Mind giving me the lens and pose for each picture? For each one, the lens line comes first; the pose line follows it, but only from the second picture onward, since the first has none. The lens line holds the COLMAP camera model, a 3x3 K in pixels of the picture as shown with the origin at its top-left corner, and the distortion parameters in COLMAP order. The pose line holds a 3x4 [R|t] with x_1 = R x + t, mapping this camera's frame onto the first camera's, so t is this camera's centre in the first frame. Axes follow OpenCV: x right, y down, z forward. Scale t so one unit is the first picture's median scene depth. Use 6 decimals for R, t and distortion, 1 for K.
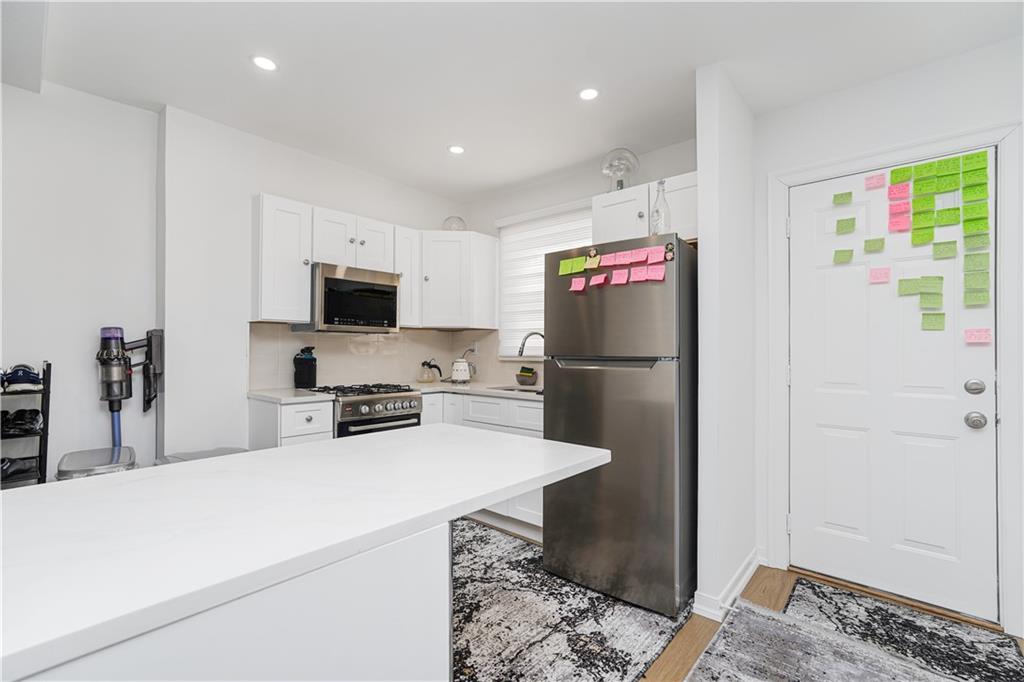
lens RADIAL K [[449.7, 0, 509.6], [0, 449.7, 346.6], [0, 0, 1]] dist [-0.000187, 0.000671]
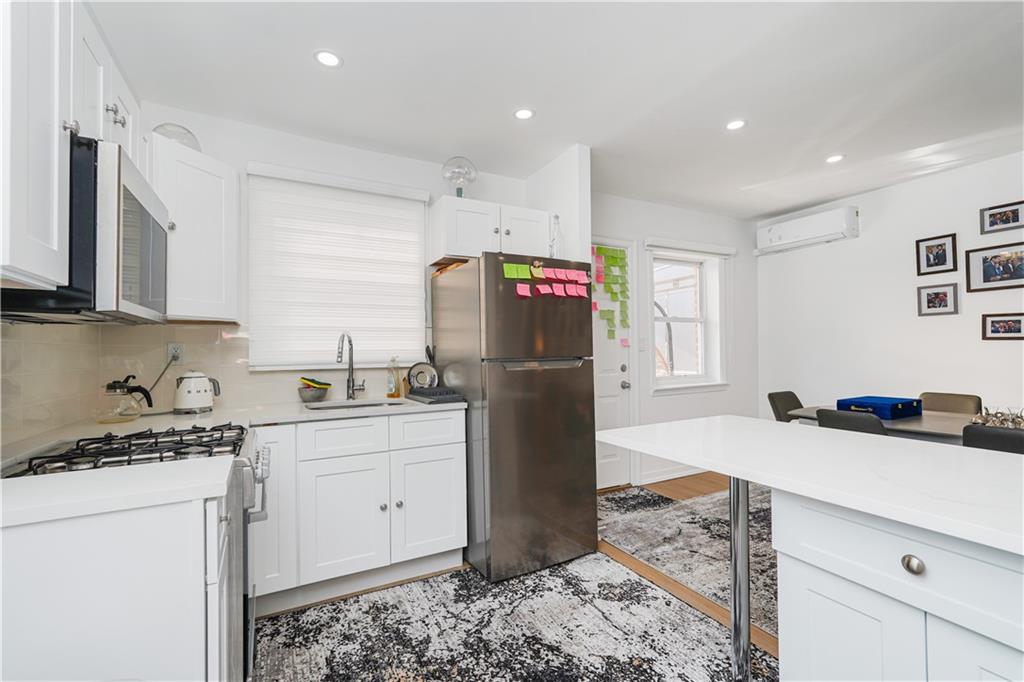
lens RADIAL K [[453.6, 0, 512.0], [0, 453.6, 341.0], [0, 0, 1]] dist [-0.015381, 0.000198]
pose [[0.345749, 0.008387, 0.938290, -0.924446], [0.006327, 0.999916, -0.011269, -0.007498], [-0.938306, 0.009833, 0.345667, 0.710856]]
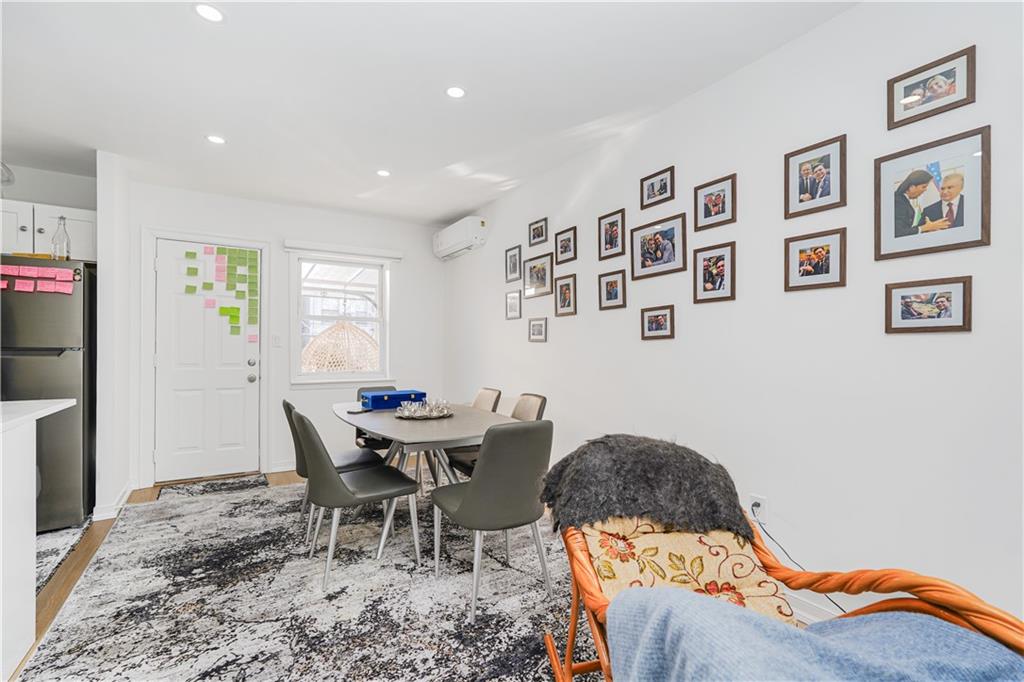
lens RADIAL K [[463.1, 0, 518.4], [0, 463.1, 348.6], [0, 0, 1]] dist [-0.001122, 0.000385]
pose [[0.276763, -0.001099, 0.960938, -0.642040], [-0.012546, 0.999910, 0.004757, 0.000554], [-0.960856, -0.013372, 0.276724, -0.727987]]
